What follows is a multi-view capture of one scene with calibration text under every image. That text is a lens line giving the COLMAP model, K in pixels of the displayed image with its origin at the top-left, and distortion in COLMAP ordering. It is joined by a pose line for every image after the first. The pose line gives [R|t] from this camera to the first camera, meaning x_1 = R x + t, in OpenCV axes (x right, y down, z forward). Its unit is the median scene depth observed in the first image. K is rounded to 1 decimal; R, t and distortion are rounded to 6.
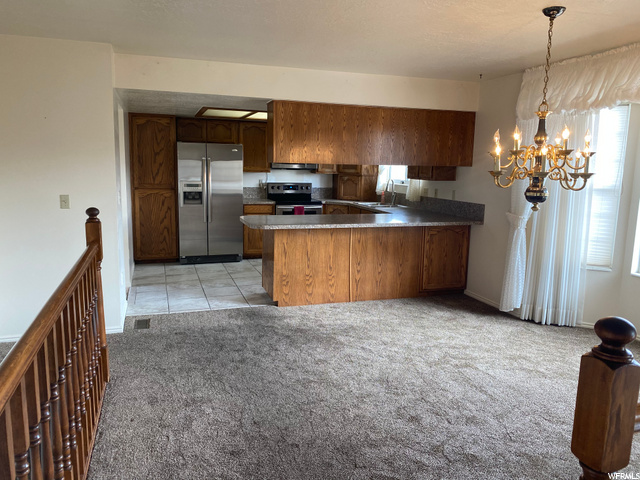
lens RADIAL K [[488.7, 0, 320.4], [0, 488.7, 243.4], [0, 0, 1]] dist [0.005985, -0.000633]
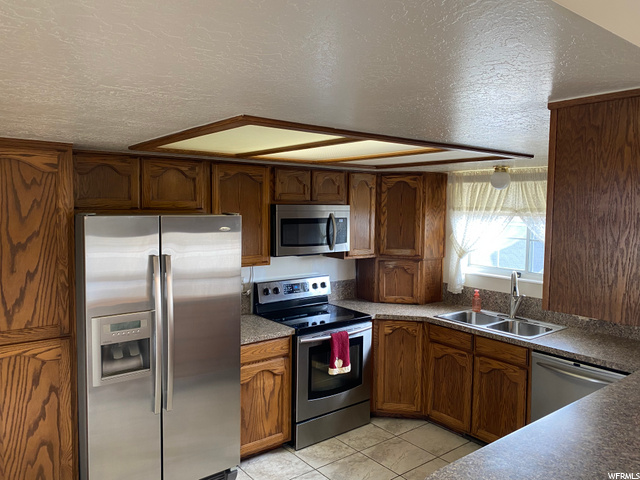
lens RADIAL K [[488.7, 0, 321.1], [0, 488.7, 235.6], [0, 0, 1]] dist [0.005985, -0.000633]
pose [[0.945611, -0.035252, 0.323384, -0.234554], [0.066571, 0.994042, -0.086303, -0.142858], [-0.318415, 0.103138, 0.942324, 0.574375]]
